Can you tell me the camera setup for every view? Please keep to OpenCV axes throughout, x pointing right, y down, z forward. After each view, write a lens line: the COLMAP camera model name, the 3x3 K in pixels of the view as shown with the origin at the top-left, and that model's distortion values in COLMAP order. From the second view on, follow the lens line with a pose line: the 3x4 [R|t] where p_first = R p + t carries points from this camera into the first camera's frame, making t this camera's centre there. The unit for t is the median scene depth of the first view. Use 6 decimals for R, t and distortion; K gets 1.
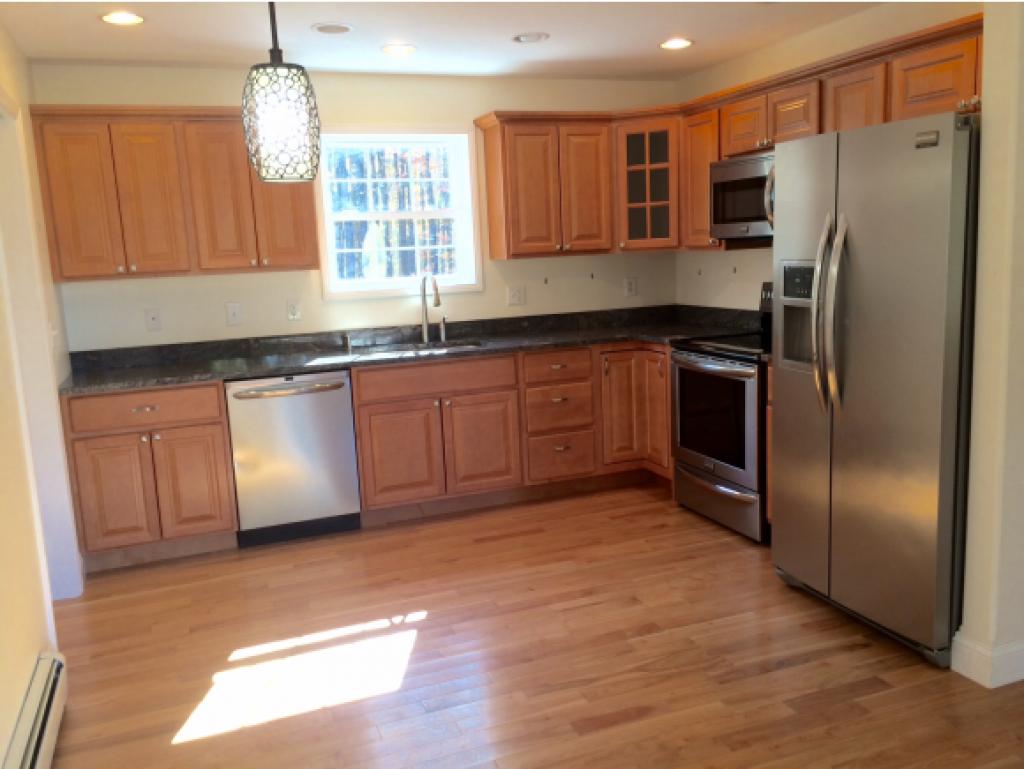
lens RADIAL K [[851.7, 0, 512.0], [0, 851.7, 384.5], [0, 0, 1]] dist [0.004185, 0.003454]
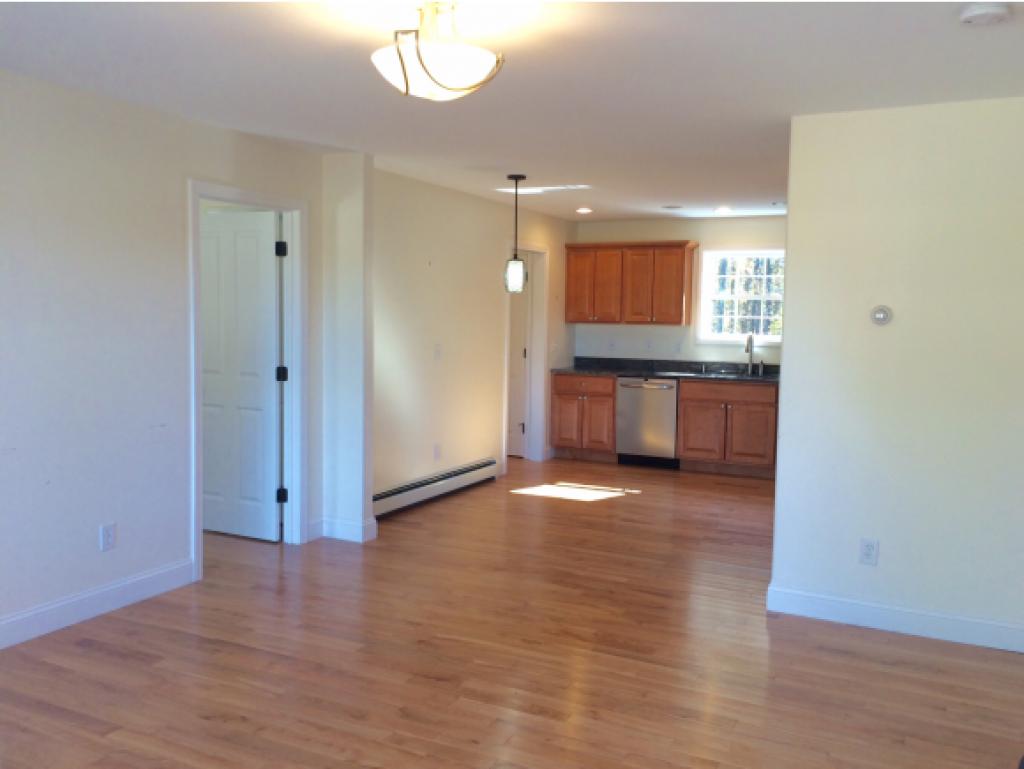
lens RADIAL K [[878.5, 0, 512.0], [0, 878.5, 384.5], [0, 0, 1]] dist [0.000685, 0.000193]
pose [[0.657958, 0.118284, -0.743707, 0.958904], [-0.166744, 0.985956, 0.009294, 0.034102], [0.734362, 0.117894, 0.668441, -0.524183]]
